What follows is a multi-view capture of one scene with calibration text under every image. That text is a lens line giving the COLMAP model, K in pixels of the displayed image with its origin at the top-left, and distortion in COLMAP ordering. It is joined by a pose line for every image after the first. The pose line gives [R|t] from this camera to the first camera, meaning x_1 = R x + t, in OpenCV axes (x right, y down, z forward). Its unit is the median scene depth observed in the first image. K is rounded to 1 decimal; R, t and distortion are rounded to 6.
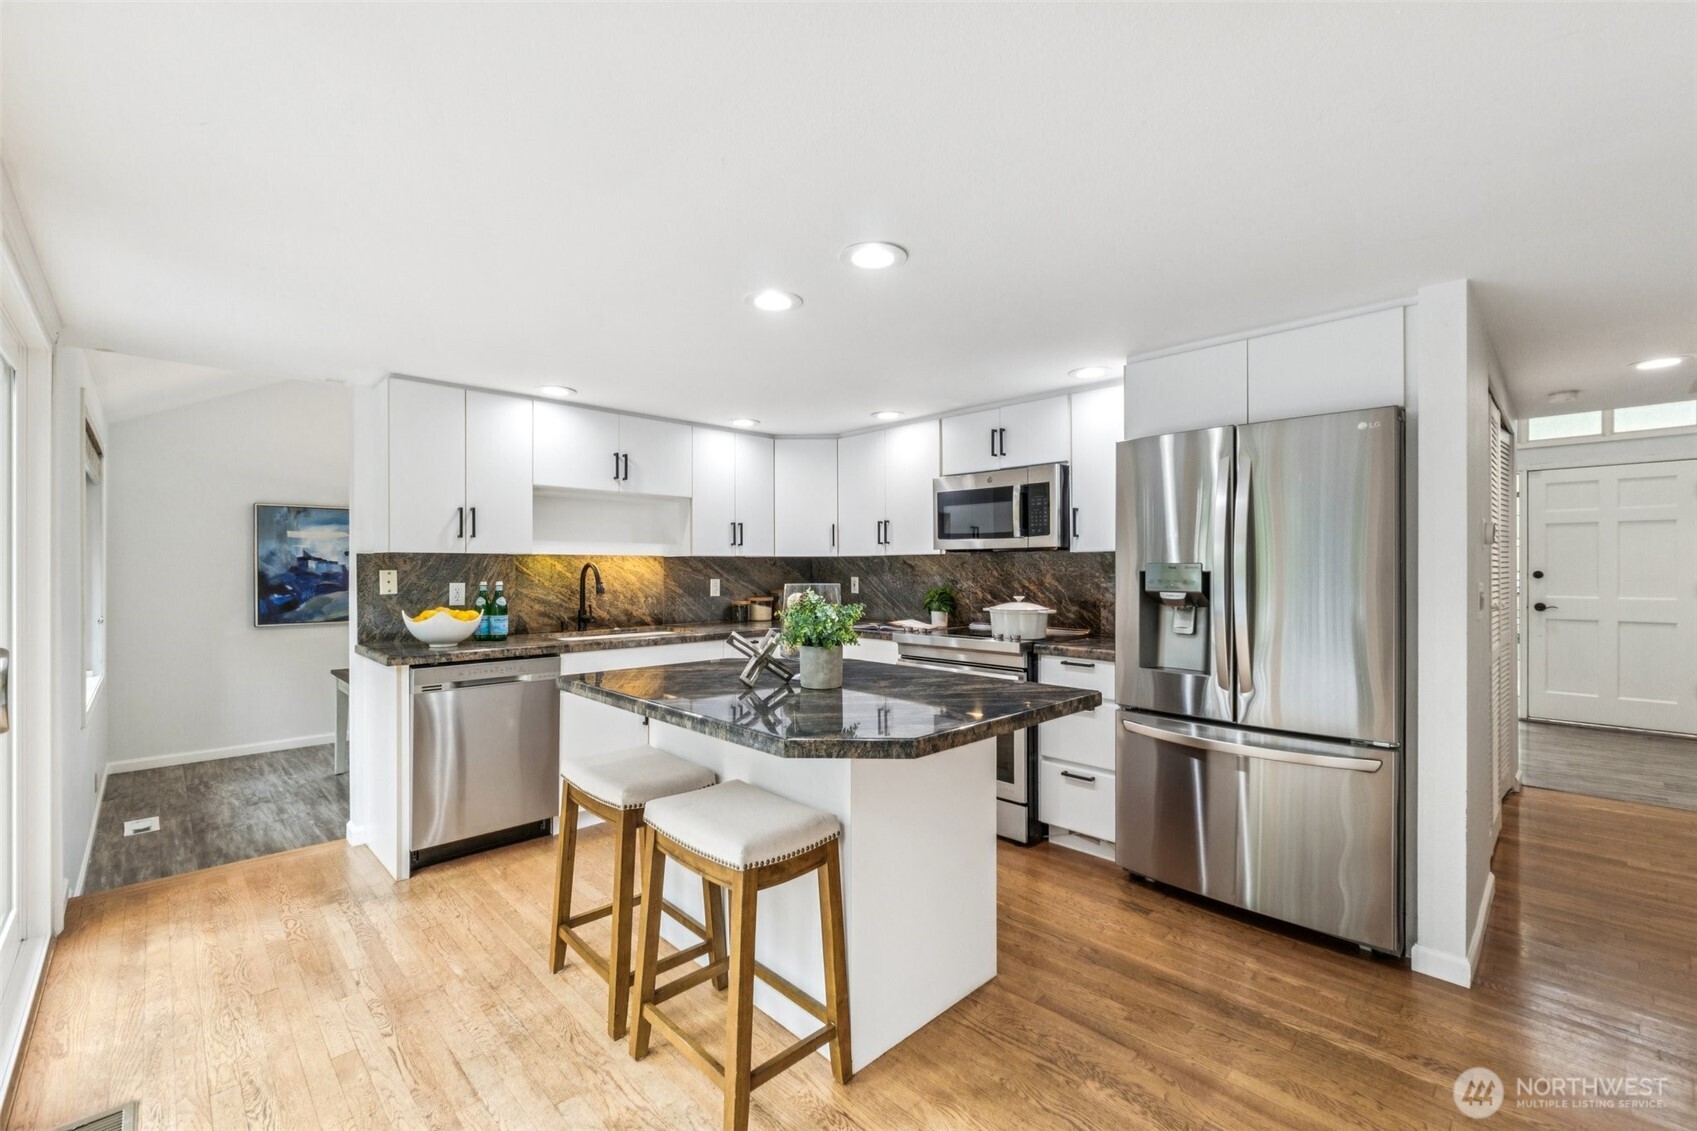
lens RADIAL K [[709.0, 0, 856.0], [0, 709.0, 570.9], [0, 0, 1]] dist [-0.006454, -0.000725]
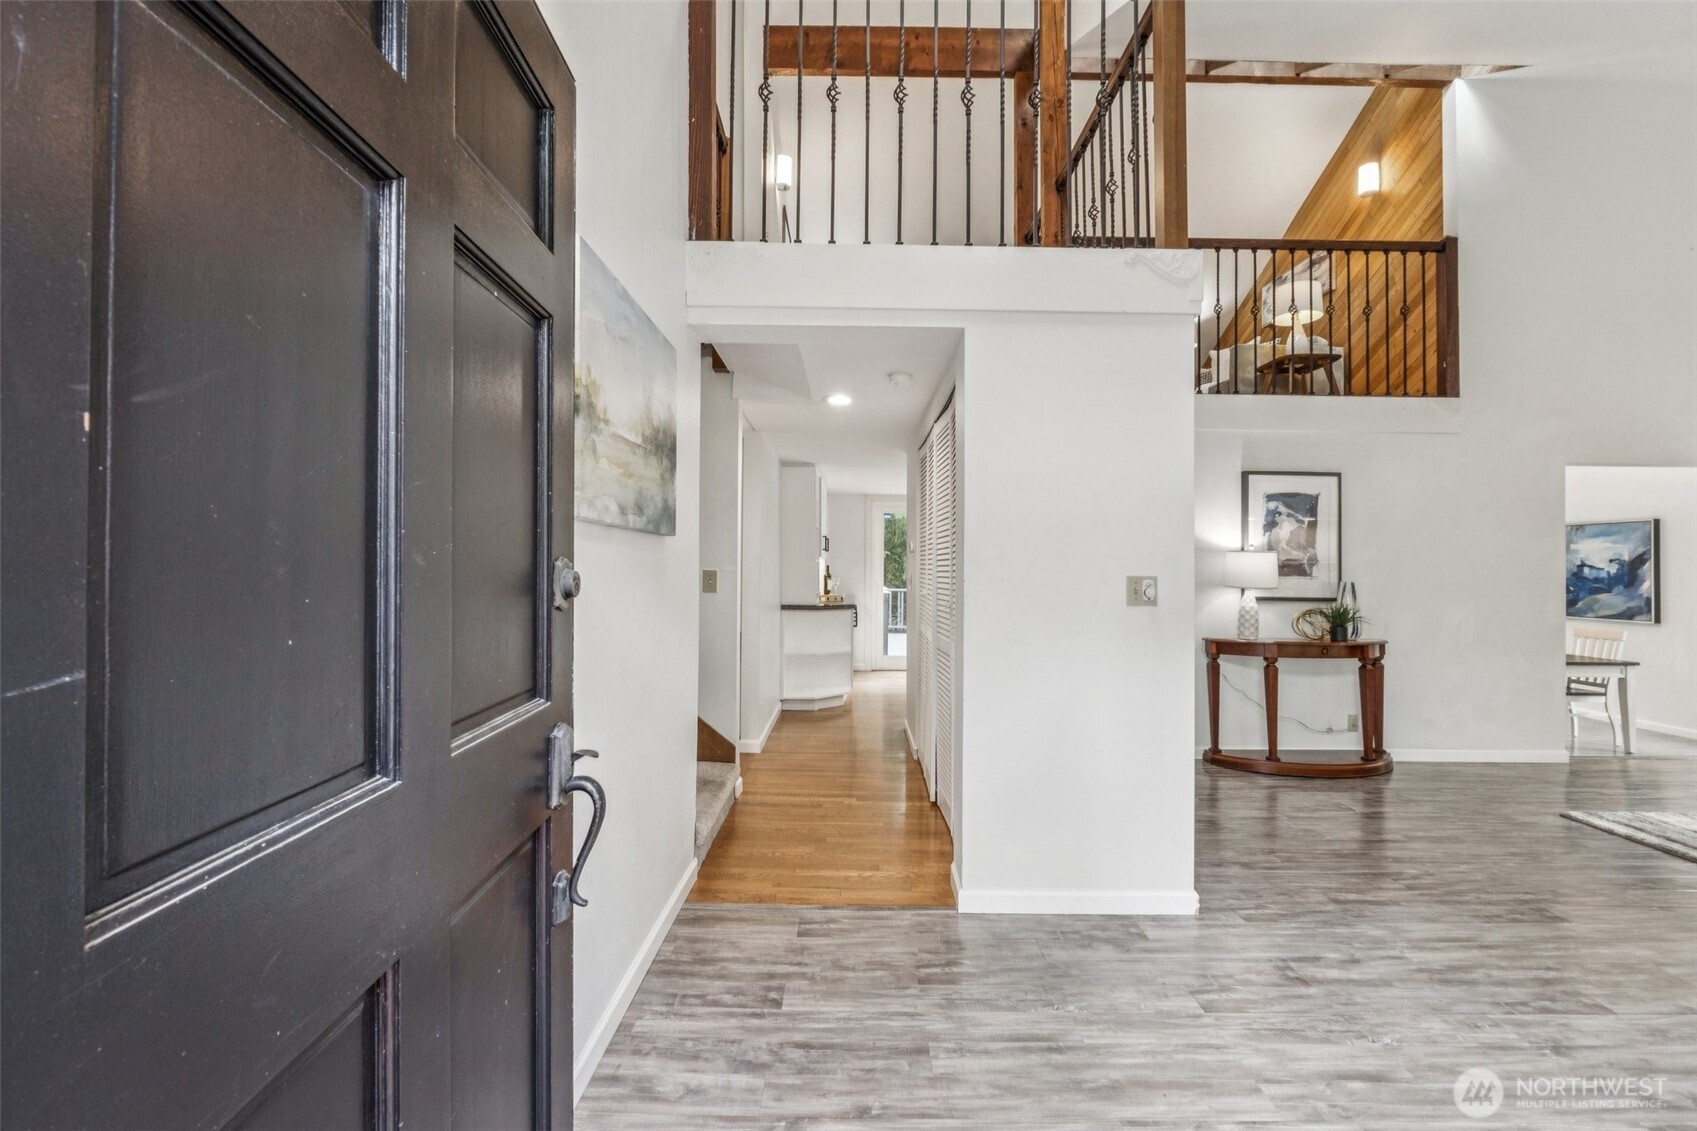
lens RADIAL K [[709.0, 0, 847.6], [0, 709.0, 565.2], [0, 0, 1]] dist [-0.006454, -0.000725]
pose [[-0.699125, -0.005272, -0.714980, 1.019833], [-0.000170, 0.999974, -0.007207, -0.009307], [0.714999, -0.004917, -0.699108, 0.949871]]
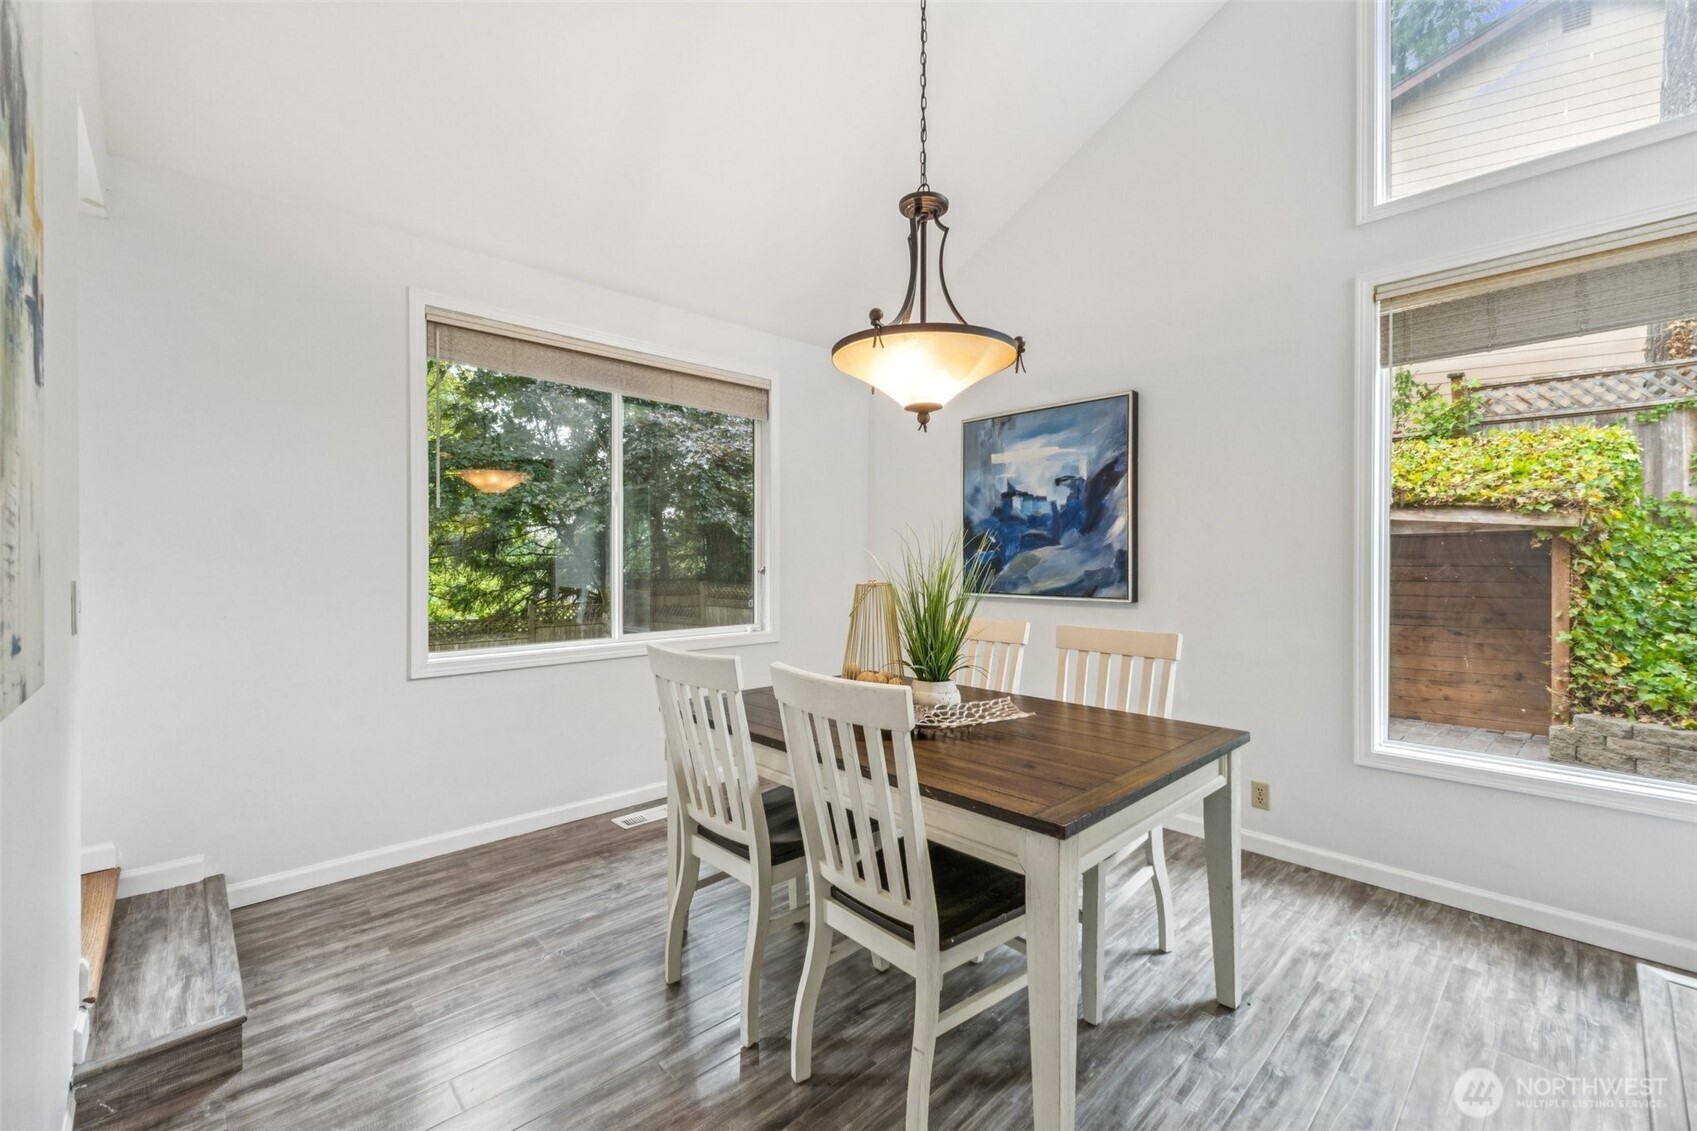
lens RADIAL K [[709.0, 0, 838.4], [0, 709.0, 562.7], [0, 0, 1]] dist [-0.006454, -0.000725]
pose [[-0.029620, 0.011984, -0.999489, -0.131681], [0.000649, 0.999928, 0.011970, 0.037185], [0.999561, -0.000294, -0.029625, 0.871181]]
